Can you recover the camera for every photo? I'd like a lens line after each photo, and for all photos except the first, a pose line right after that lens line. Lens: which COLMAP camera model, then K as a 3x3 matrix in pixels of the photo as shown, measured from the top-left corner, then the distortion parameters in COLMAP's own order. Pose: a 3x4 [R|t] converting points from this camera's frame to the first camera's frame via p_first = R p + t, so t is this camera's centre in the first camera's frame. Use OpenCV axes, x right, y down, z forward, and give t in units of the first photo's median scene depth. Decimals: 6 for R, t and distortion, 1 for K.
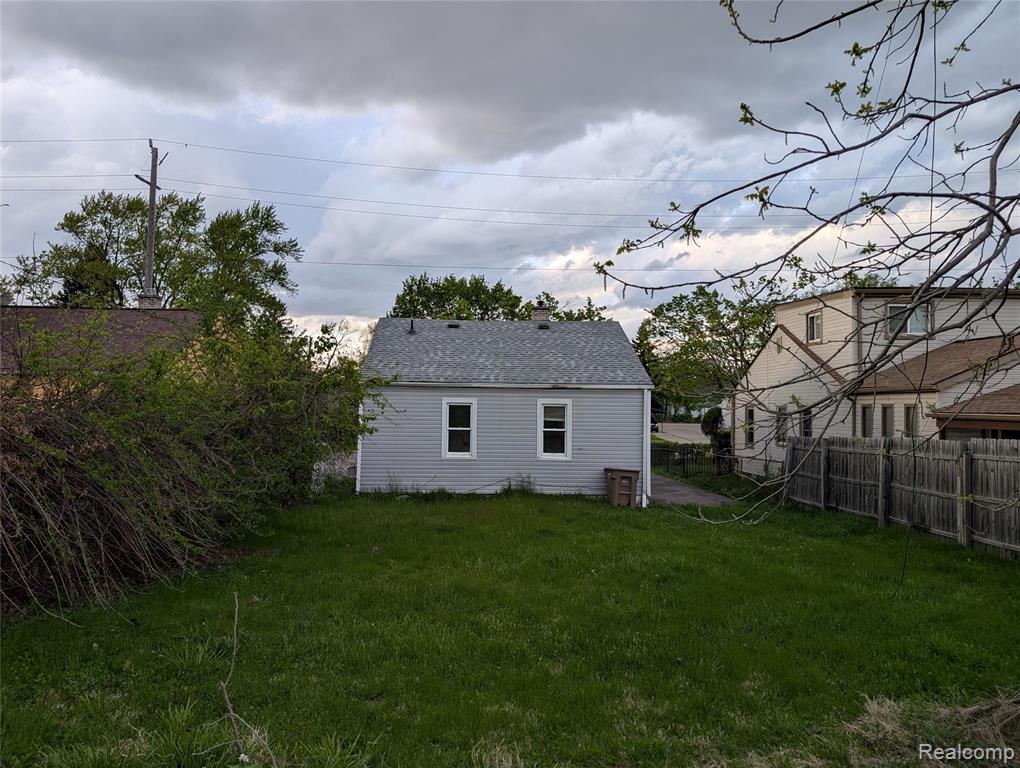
lens RADIAL K [[717.6, 0, 514.9], [0, 717.6, 383.3], [0, 0, 1]] dist [0.004026, -0.032822]
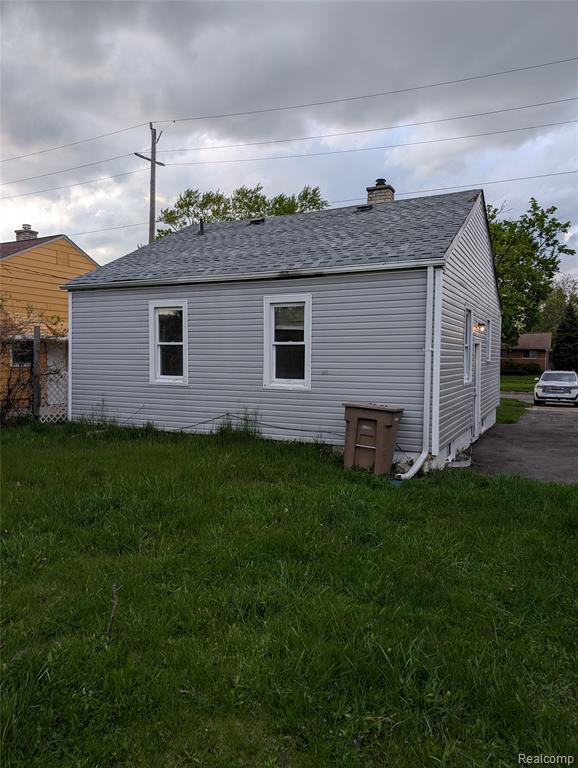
lens RADIAL K [[548.3, 0, 284.1], [0, 548.3, 394.7], [0, 0, 1]] dist [0.005766, -0.005602]
pose [[0.879079, 0.025758, -0.475979, 0.288967], [0.022073, 0.995268, 0.094626, 0.064519], [0.476164, -0.093690, 0.874351, 0.560672]]
